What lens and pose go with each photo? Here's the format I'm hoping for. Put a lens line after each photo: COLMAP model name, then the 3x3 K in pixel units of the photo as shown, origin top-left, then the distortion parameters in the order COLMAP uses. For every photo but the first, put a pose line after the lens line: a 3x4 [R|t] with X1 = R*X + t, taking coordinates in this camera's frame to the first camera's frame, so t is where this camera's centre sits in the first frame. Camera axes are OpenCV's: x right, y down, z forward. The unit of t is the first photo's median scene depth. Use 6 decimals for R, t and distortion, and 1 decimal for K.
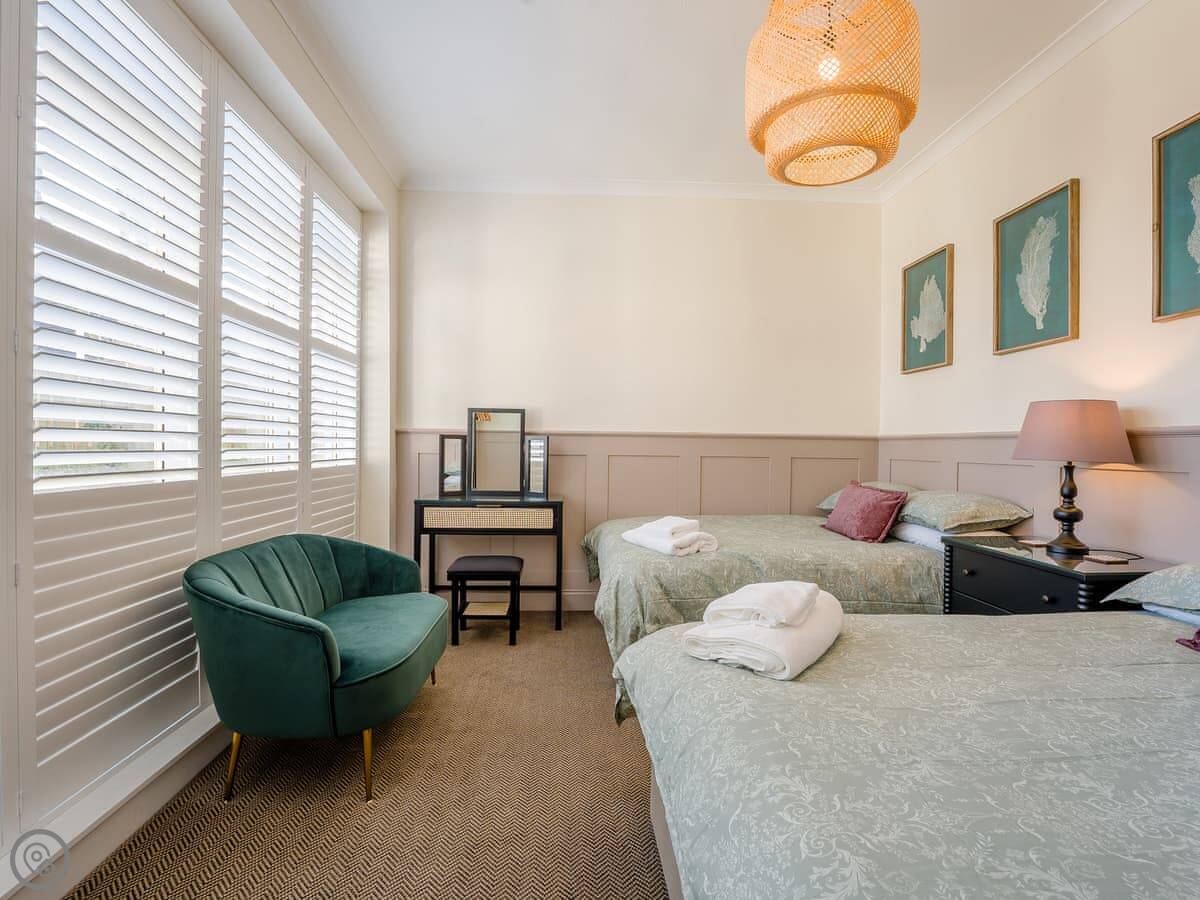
lens RADIAL K [[563.5, 0, 597.9], [0, 563.5, 453.6], [0, 0, 1]] dist [-0.016981, -0.000198]
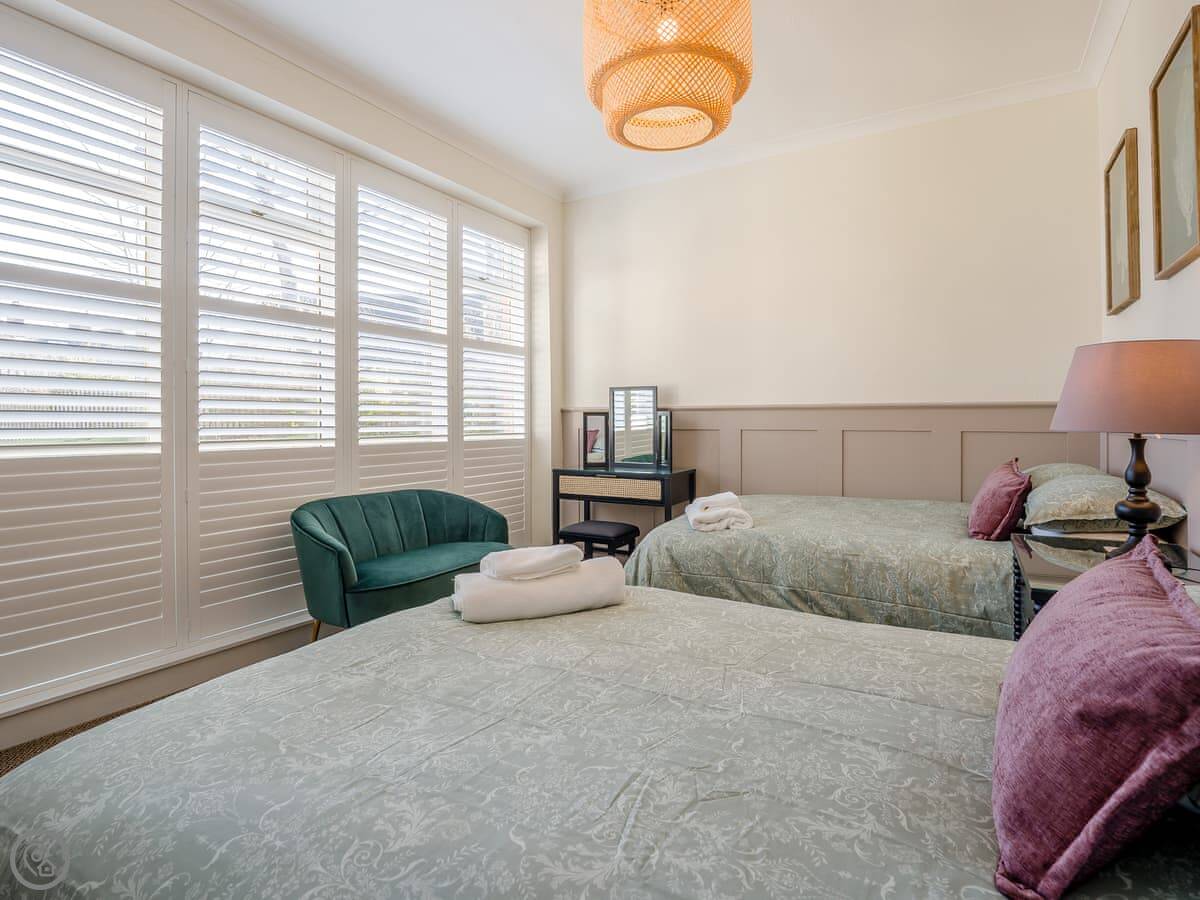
lens RADIAL K [[567.4, 0, 605.4], [0, 567.4, 421.3], [0, 0, 1]] dist [-0.008863, 0.000173]
pose [[0.858376, -0.013114, -0.512854, 0.498080], [0.004849, 0.999836, -0.017449, 0.006775], [0.512999, 0.012491, 0.858299, 0.060938]]
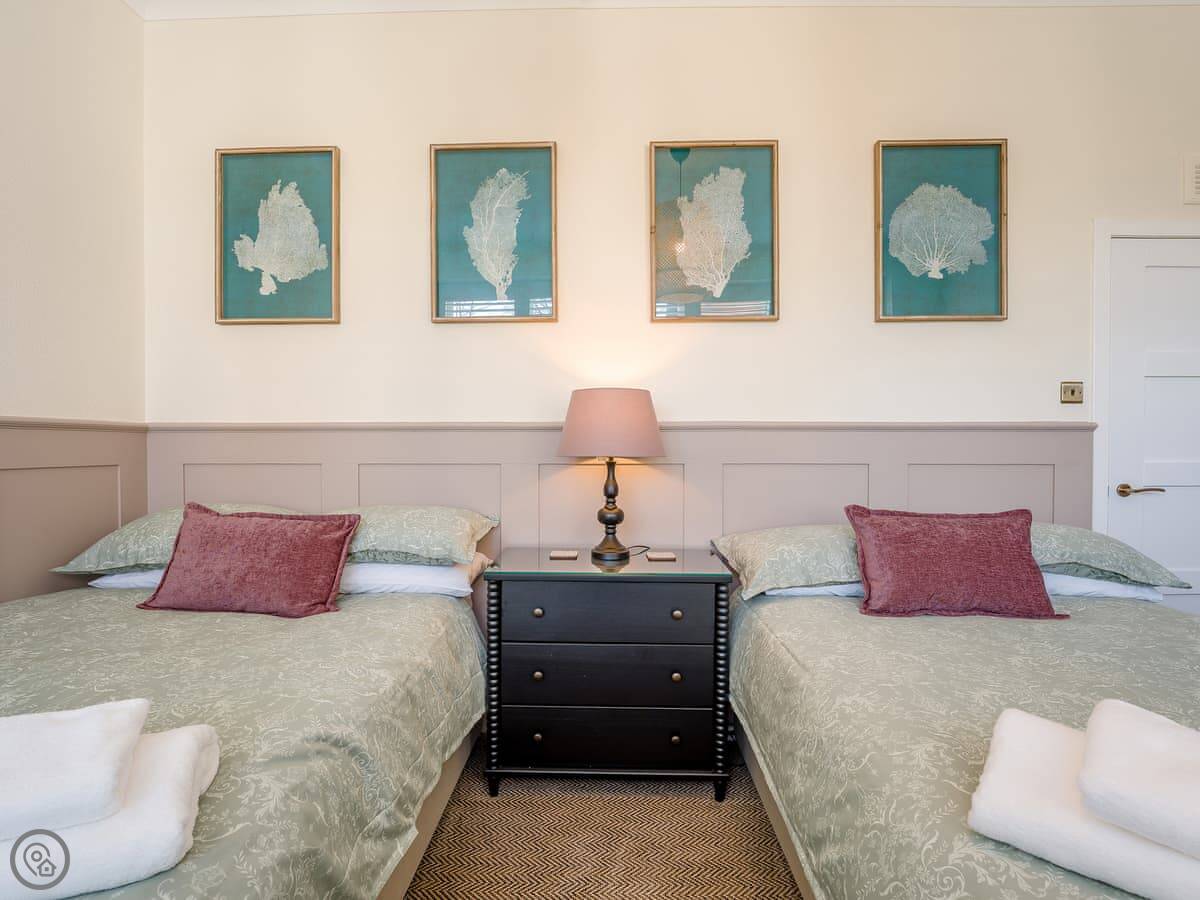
lens RADIAL K [[563.5, 0, 597.9], [0, 563.5, 453.6], [0, 0, 1]] dist [-0.016981, -0.000198]
pose [[0.090779, -0.025957, 0.995533, -0.046139], [0.011833, 0.999618, 0.024985, -0.011288], [-0.995801, 0.009512, 0.091051, 0.727203]]
